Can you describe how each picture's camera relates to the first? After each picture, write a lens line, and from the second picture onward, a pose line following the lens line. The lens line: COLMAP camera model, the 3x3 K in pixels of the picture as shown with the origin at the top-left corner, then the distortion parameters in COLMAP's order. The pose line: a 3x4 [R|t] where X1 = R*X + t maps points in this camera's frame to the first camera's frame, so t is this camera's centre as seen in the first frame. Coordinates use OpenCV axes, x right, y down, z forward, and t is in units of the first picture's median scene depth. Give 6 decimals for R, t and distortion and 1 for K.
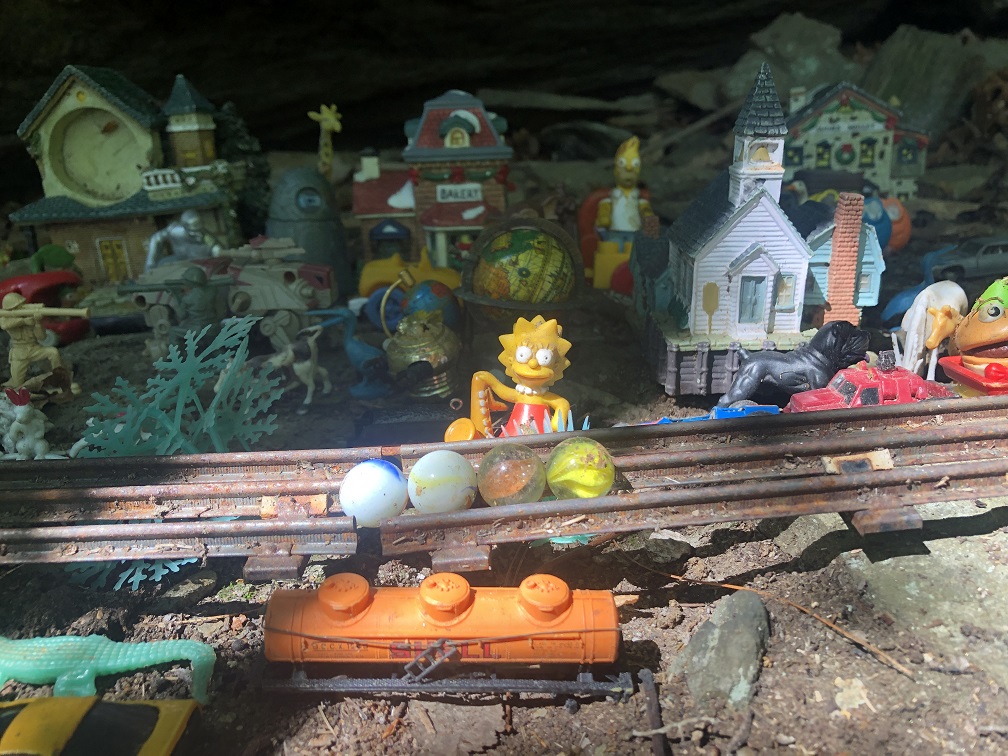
lens RADIAL K [[842.1, 0, 504.0], [0, 842.1, 378.0], [0, 0, 1]] dist [0.003883, -0.000642]
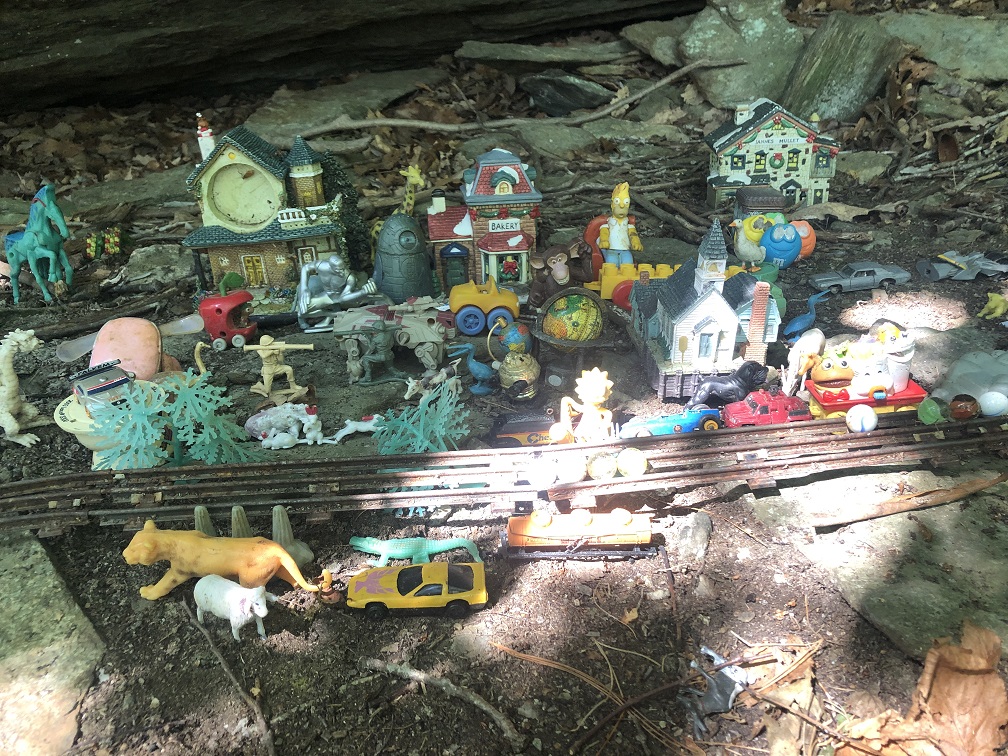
lens RADIAL K [[811.1, 0, 504.0], [0, 811.1, 378.0], [0, 0, 1]] dist [0.077714, -0.144274]
pose [[0.998490, -0.017128, 0.052199, -0.216636], [0.009988, 0.990918, 0.134095, -0.245831], [-0.054022, -0.133371, 0.989593, -0.671124]]
